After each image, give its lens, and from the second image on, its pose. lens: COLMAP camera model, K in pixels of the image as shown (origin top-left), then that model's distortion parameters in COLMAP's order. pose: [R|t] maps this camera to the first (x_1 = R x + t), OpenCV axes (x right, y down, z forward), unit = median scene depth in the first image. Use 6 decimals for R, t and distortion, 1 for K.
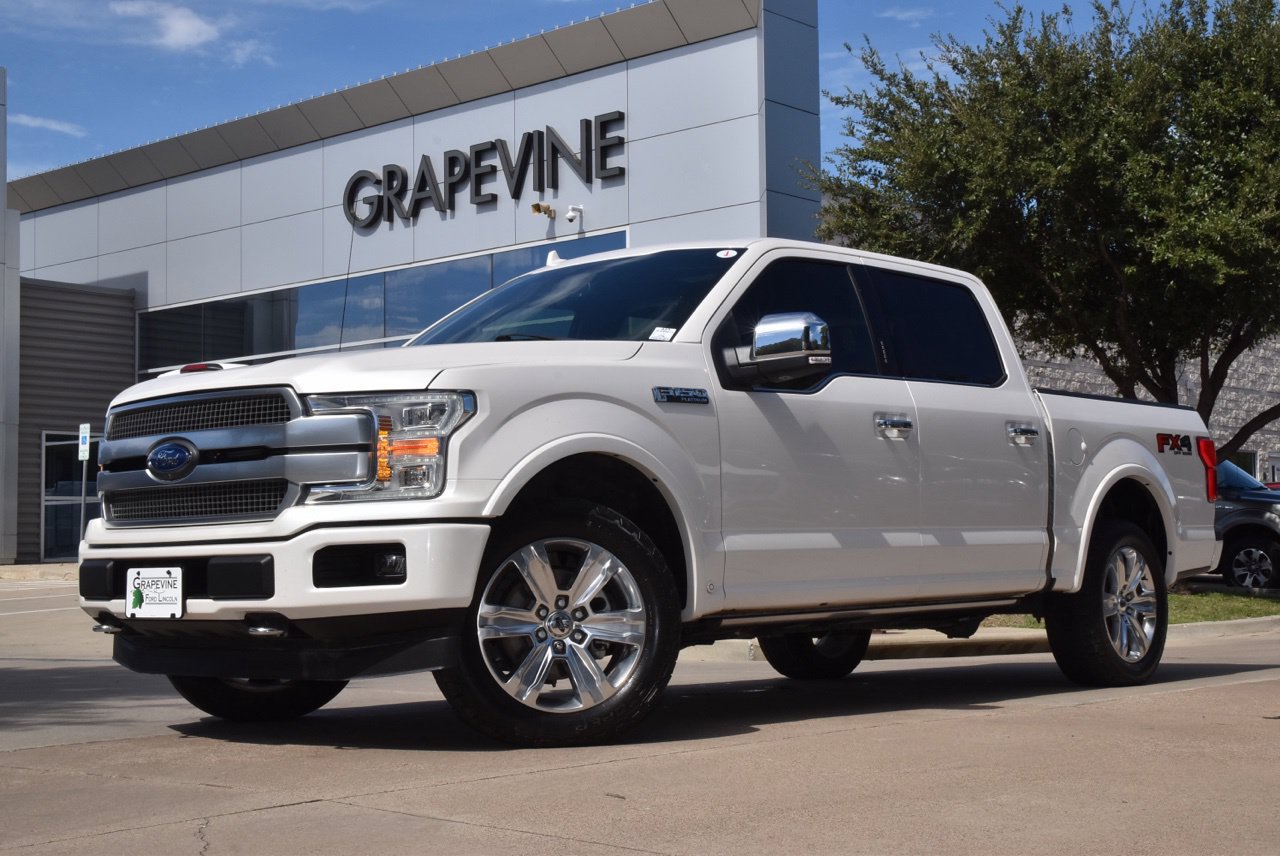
lens RADIAL K [[1662.6, 0, 640.0], [0, 1662.6, 428.0], [0, 0, 1]] dist [0.036909, 0.041366]
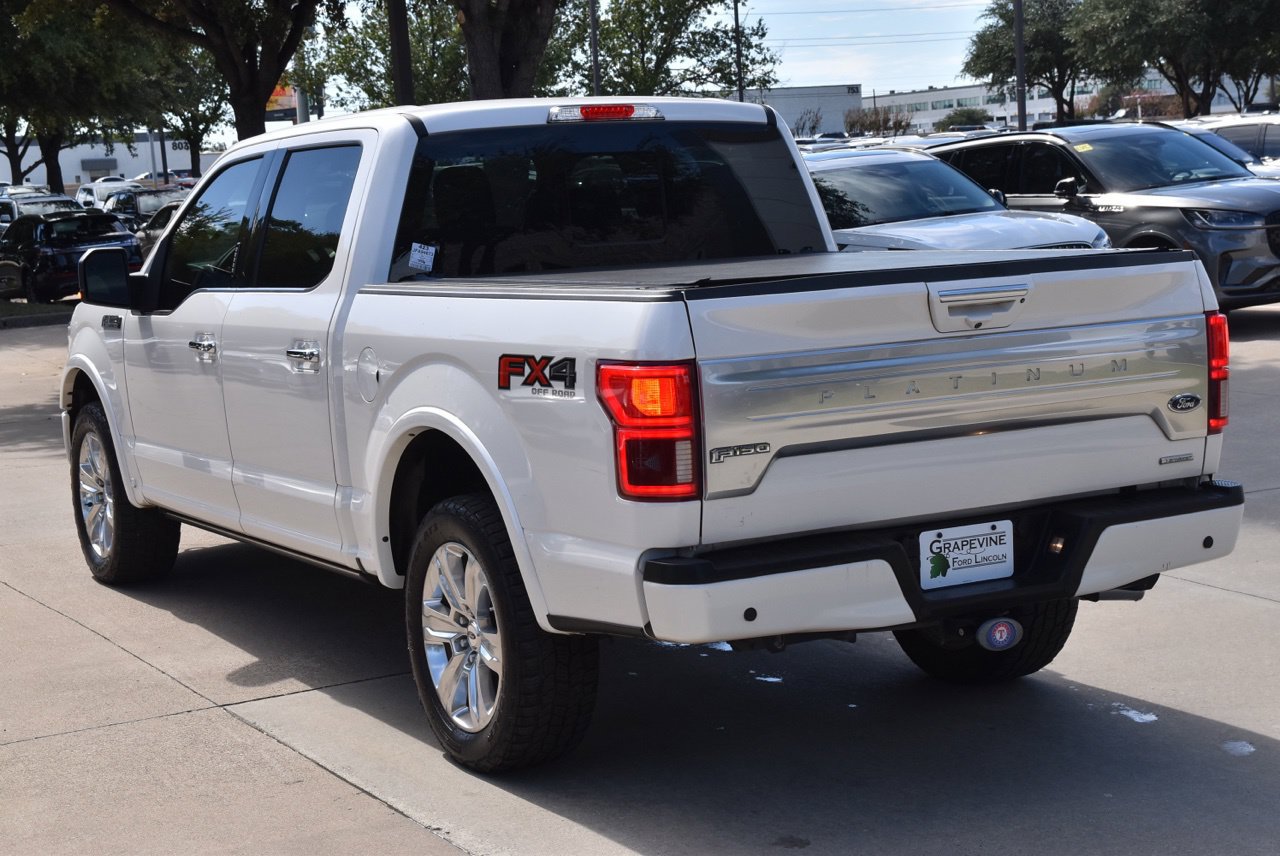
lens RADIAL K [[2160.9, 0, 655.5], [0, 2160.9, 432.3], [0, 0, 1]] dist [0.125433, 0.069115]
pose [[-0.299319, 0.141151, -0.943655, 1.352181], [0.129090, 0.985895, 0.106523, -0.056331], [0.945380, -0.089932, -0.313318, 1.783969]]
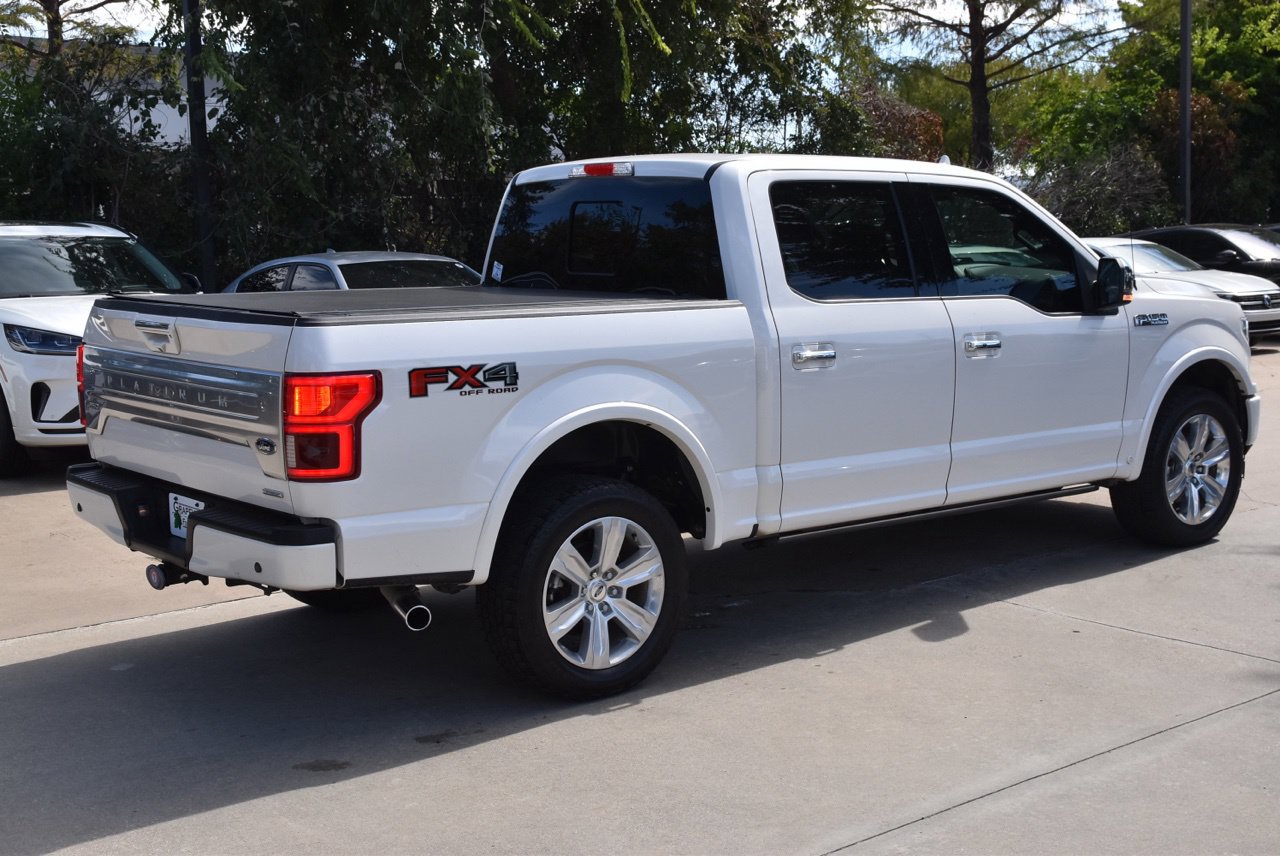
lens RADIAL K [[1662.6, 0, 640.0], [0, 1662.6, 428.0], [0, 0, 1]] dist [0.036909, 0.041366]
pose [[-0.990886, 0.011314, 0.134225, -0.000219], [0.017436, 0.998856, 0.044520, 0.023641], [-0.133568, 0.046454, -0.989950, 2.563892]]
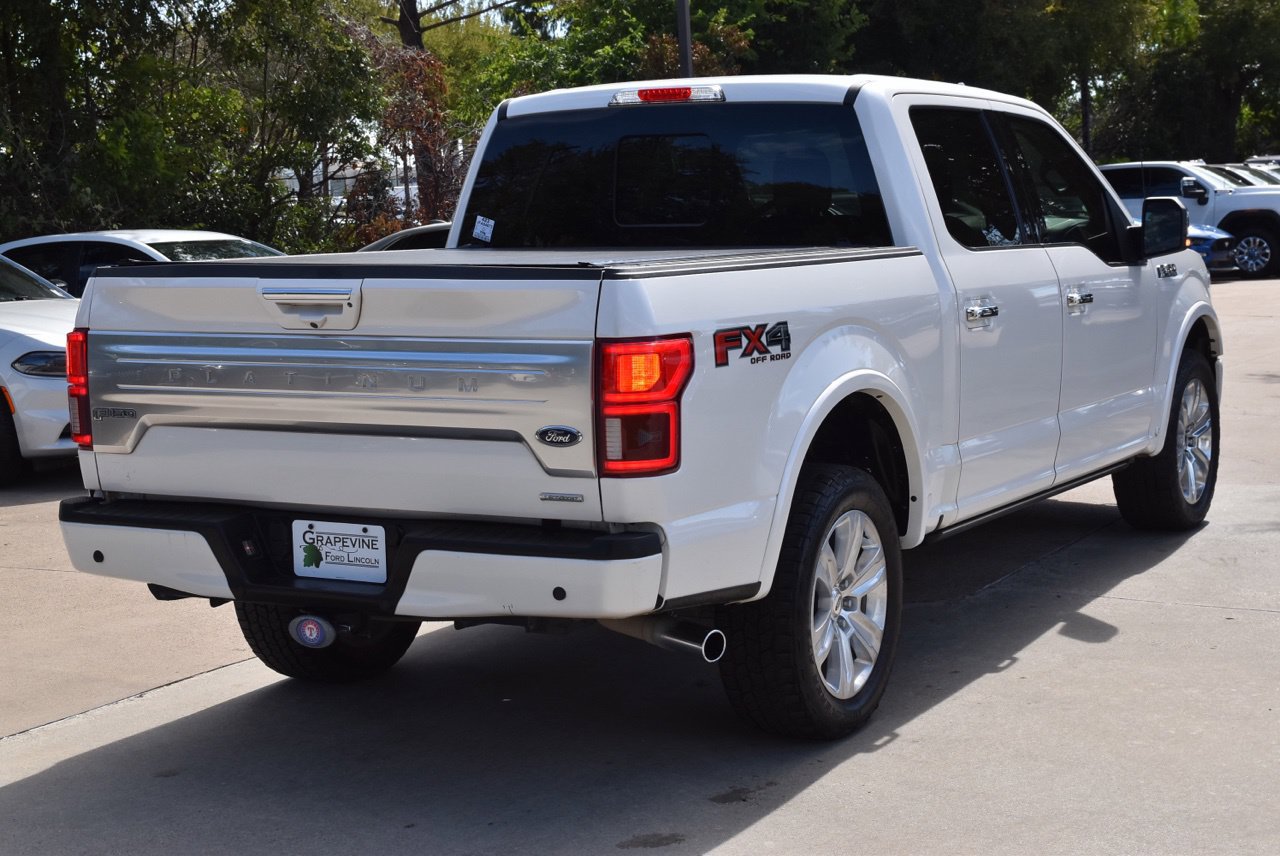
lens RADIAL K [[2160.9, 0, 655.5], [0, 2160.9, 432.3], [0, 0, 1]] dist [0.125433, 0.069115]
pose [[-0.968176, 0.067999, -0.240854, 0.499189], [0.060364, 0.997416, 0.038948, 0.035445], [0.242880, 0.023169, -0.969780, 2.588556]]
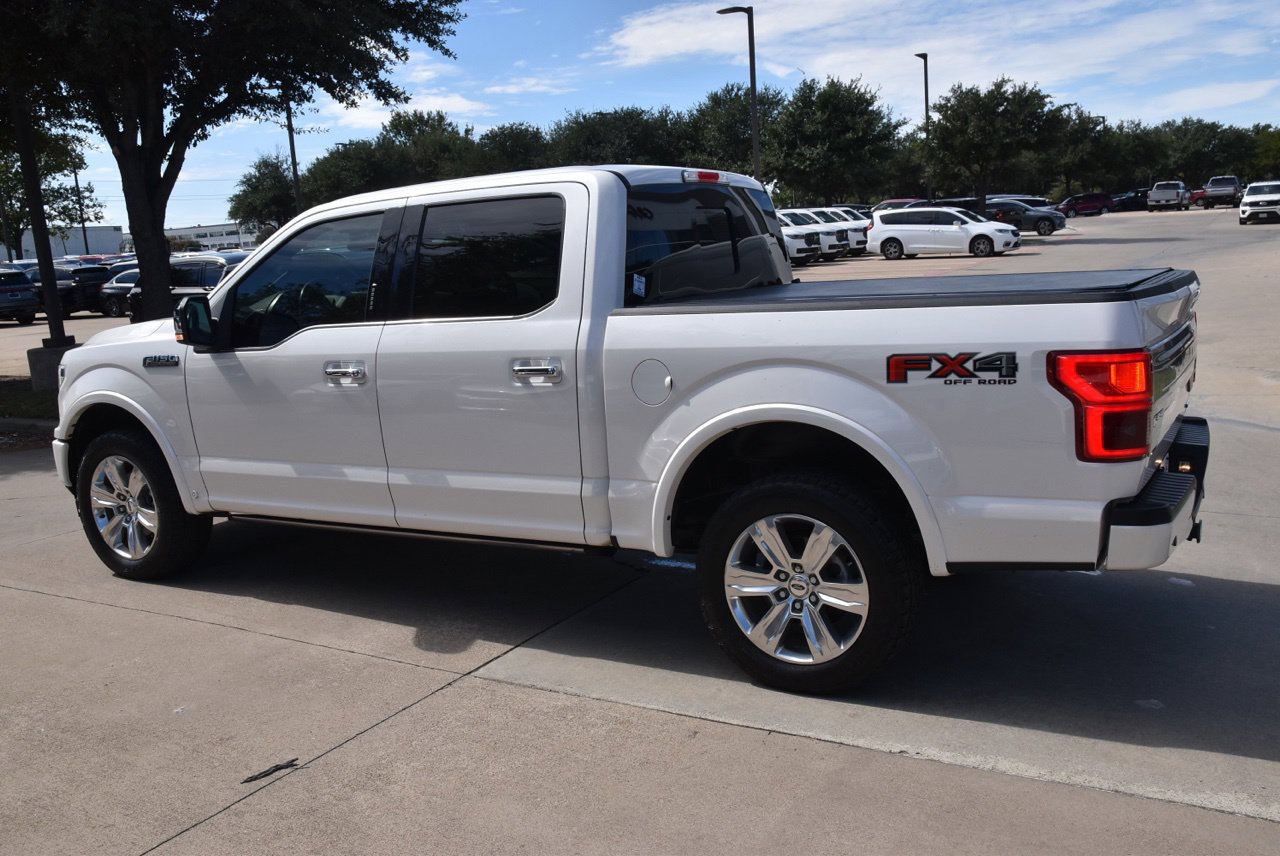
lens RADIAL K [[1127.4, 0, 670.7], [0, 1127.4, 424.9], [0, 0, 1]] dist [-0.073889, 0.130548]
pose [[0.243166, 0.157073, -0.957183, 1.008091], [0.122977, 0.973846, 0.191049, -0.090964], [0.962158, -0.164168, 0.217490, 1.153383]]
